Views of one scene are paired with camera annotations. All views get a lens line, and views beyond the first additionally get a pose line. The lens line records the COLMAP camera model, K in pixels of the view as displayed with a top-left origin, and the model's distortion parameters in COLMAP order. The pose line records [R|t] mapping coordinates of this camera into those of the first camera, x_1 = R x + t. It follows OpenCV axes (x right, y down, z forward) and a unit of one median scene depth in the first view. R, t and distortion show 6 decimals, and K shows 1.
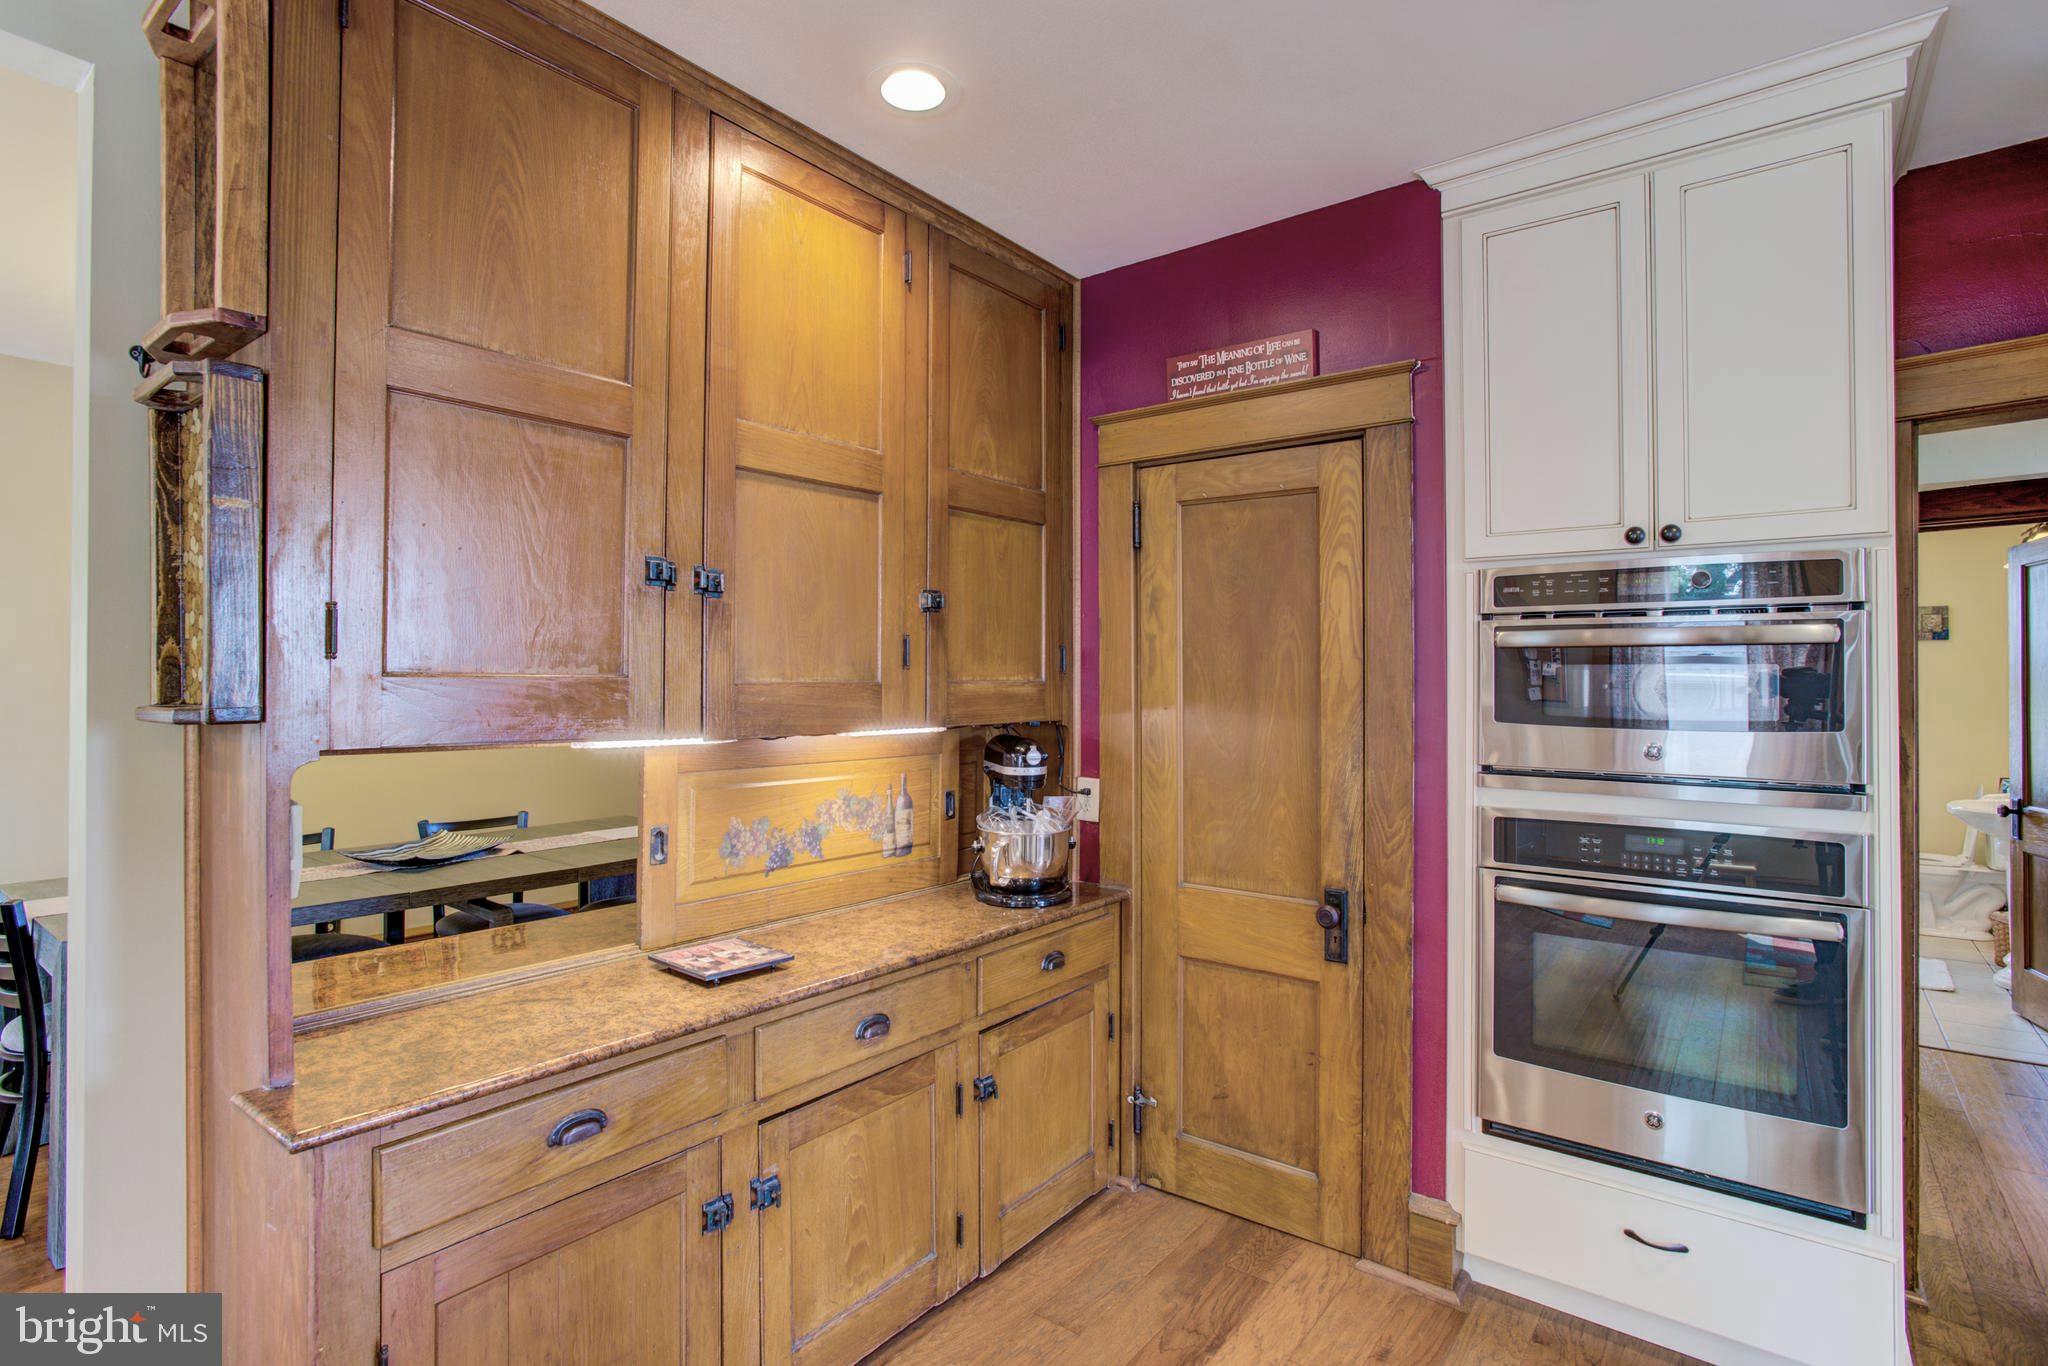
lens RADIAL K [[1003.8, 0, 1026.9], [0, 1003.8, 663.4], [0, 0, 1]] dist [-0.056258, 0.028537]
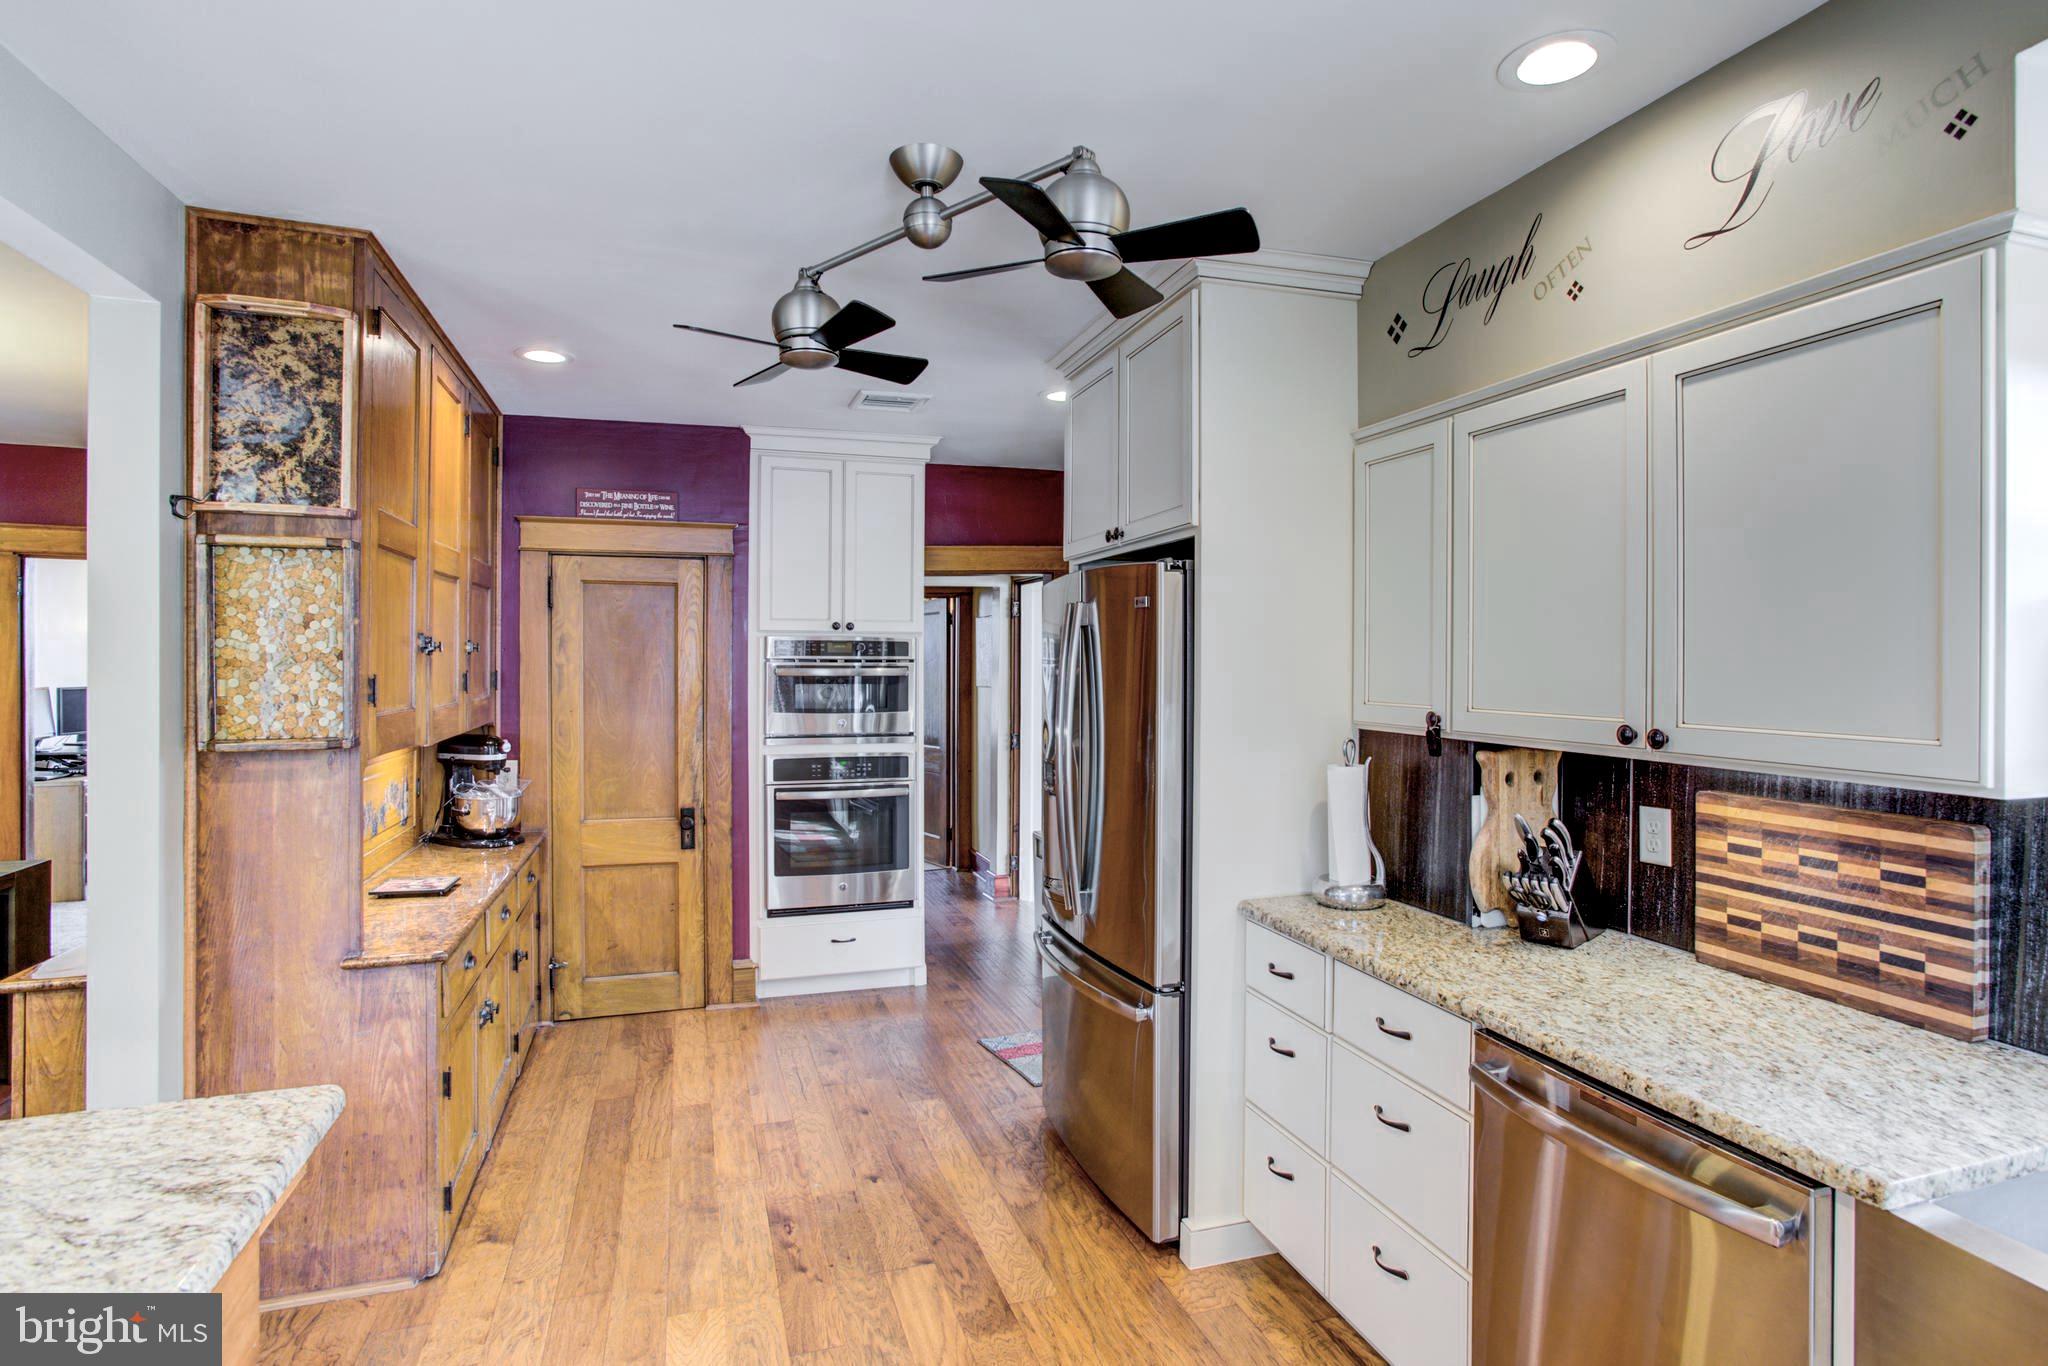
lens RADIAL K [[1064.9, 0, 1039.4], [0, 1064.9, 661.8], [0, 0, 1]] dist [-0.047129, 0.026392]
pose [[0.552649, -0.002591, 0.833410, -0.902383], [-0.015110, 0.999800, 0.013128, -0.070740], [-0.833277, -0.019848, 0.552499, -0.563092]]
